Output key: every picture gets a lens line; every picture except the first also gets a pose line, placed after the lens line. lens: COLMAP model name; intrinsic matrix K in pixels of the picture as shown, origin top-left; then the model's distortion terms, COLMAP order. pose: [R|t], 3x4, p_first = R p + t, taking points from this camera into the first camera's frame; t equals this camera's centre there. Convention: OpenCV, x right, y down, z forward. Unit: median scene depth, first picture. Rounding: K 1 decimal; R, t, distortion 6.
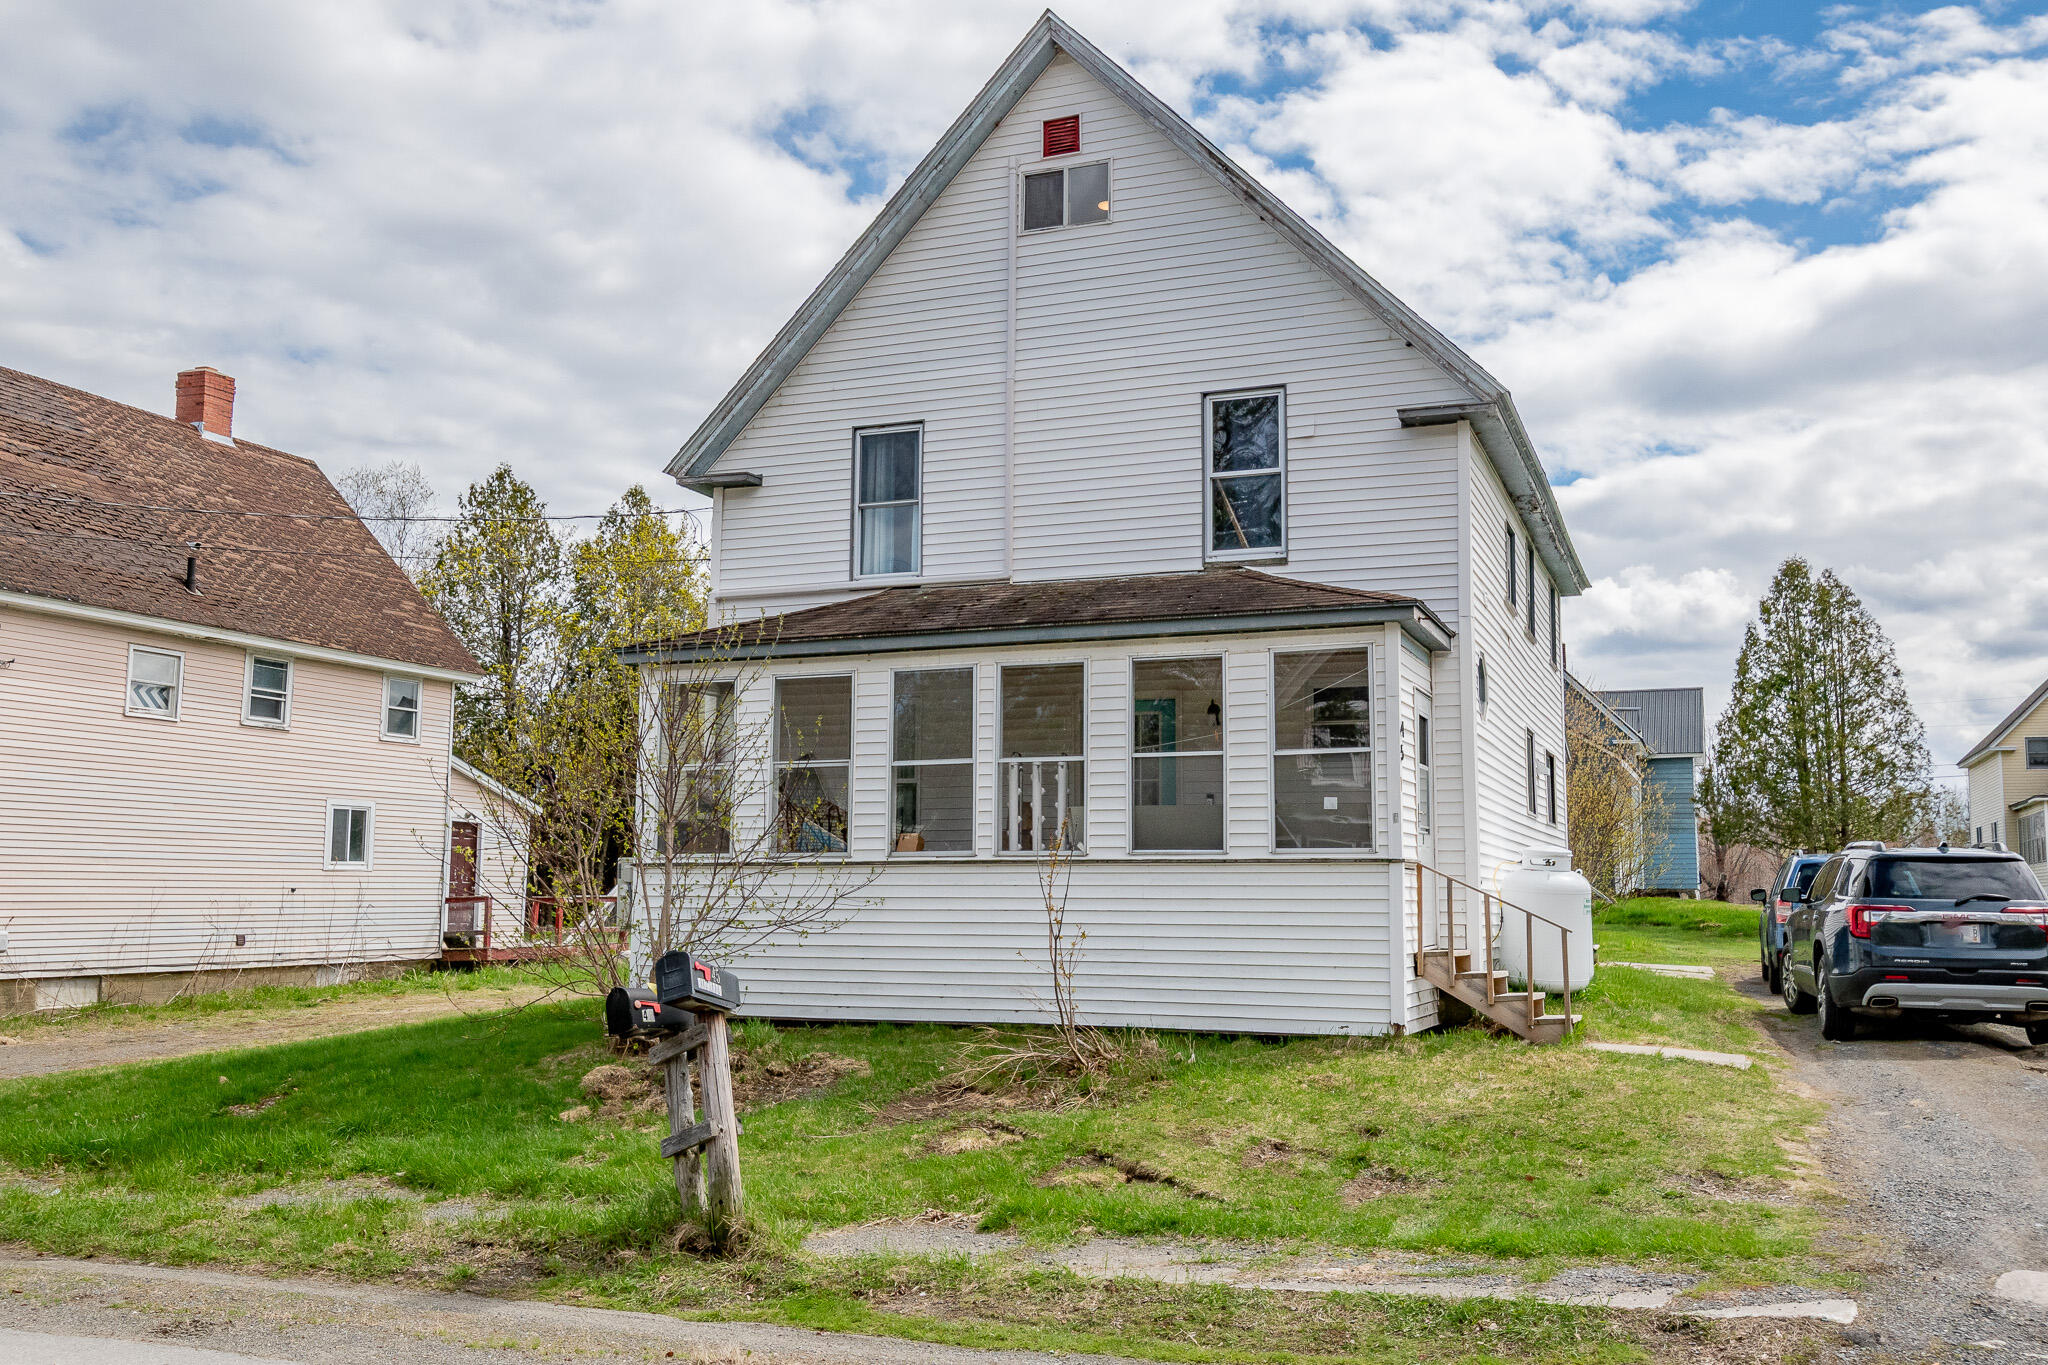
lens RADIAL K [[1766.8, 0, 1024.0], [0, 1766.8, 682.5], [0, 0, 1]] dist [0.037364, -0.003185]
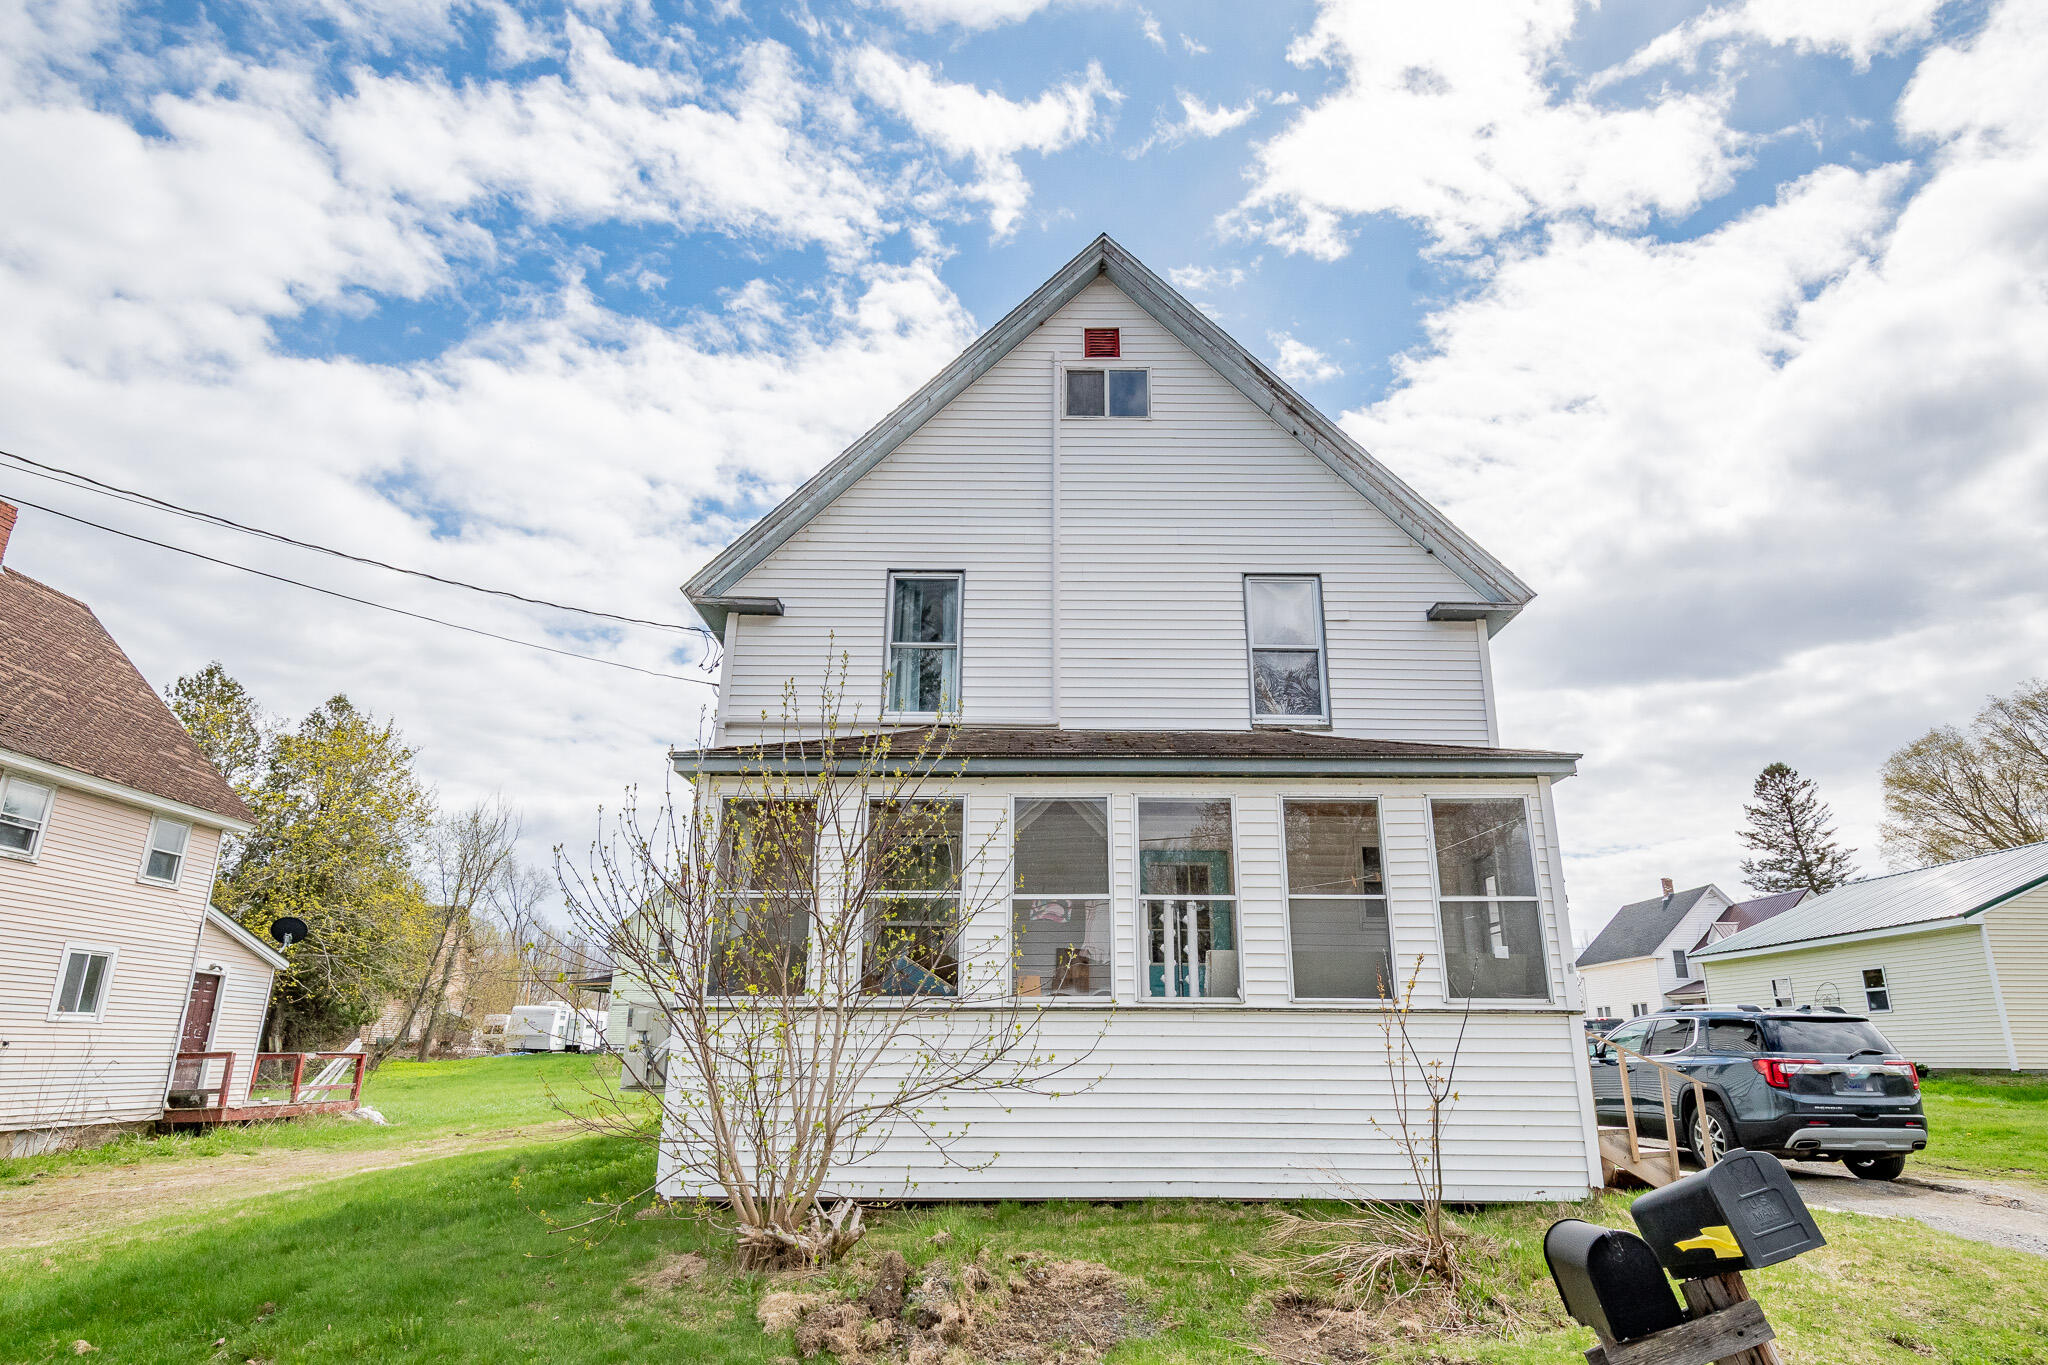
lens RADIAL K [[1175.8, 0, 1024.0], [0, 1175.8, 682.5], [0, 0, 1]] dist [0.010697, -0.001544]
pose [[0.928818, 0.113513, 0.352720, -0.256820], [-0.046100, 0.979925, -0.193965, 0.047491], [-0.367656, 0.163897, 0.915405, 0.365284]]
